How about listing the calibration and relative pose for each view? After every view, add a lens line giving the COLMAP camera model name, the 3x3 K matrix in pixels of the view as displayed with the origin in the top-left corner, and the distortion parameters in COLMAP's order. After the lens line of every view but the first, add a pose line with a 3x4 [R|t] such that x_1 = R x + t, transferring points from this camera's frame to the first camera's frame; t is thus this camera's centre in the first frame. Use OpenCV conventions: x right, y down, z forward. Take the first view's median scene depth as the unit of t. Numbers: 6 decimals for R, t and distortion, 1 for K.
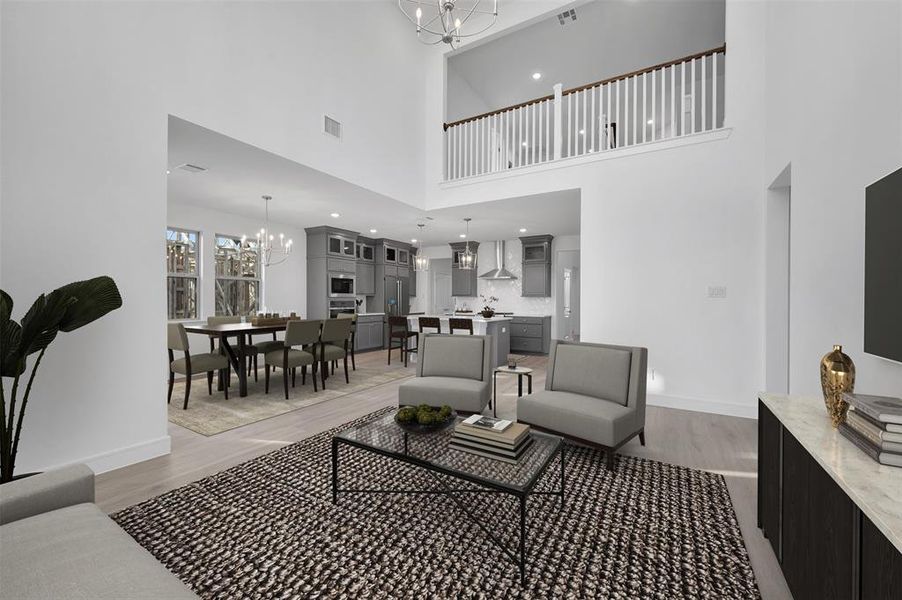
lens RADIAL K [[356.6, 0, 451.0], [0, 356.6, 300.0], [0, 0, 1]] dist [0.001389, 0.000136]
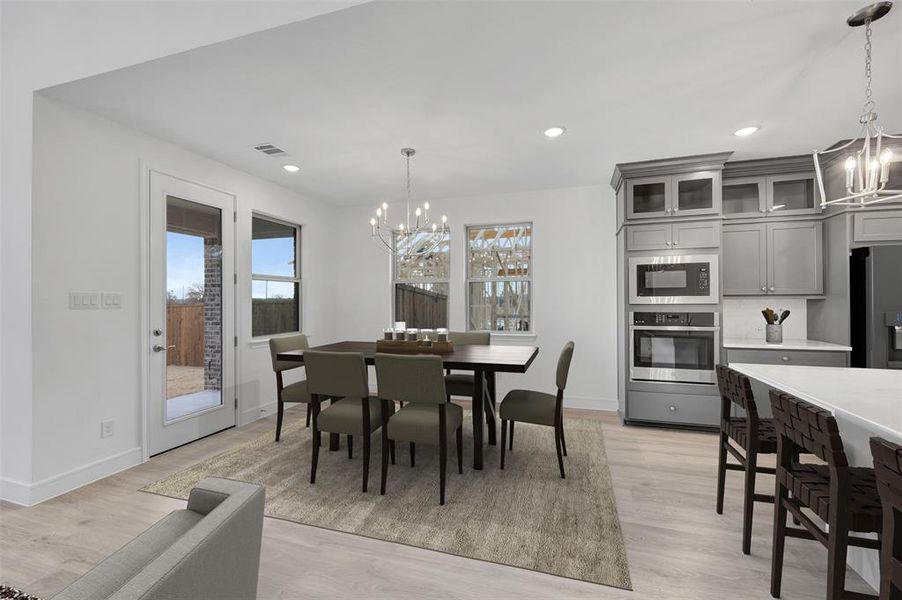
lens RADIAL K [[356.6, 0, 451.0], [0, 356.6, 300.0], [0, 0, 1]] dist [0.001389, 0.000136]
pose [[0.214433, -0.015376, -0.976618, 0.090620], [0.000085, 0.999876, -0.015724, -0.006589], [0.976739, 0.003289, 0.214407, 0.640494]]
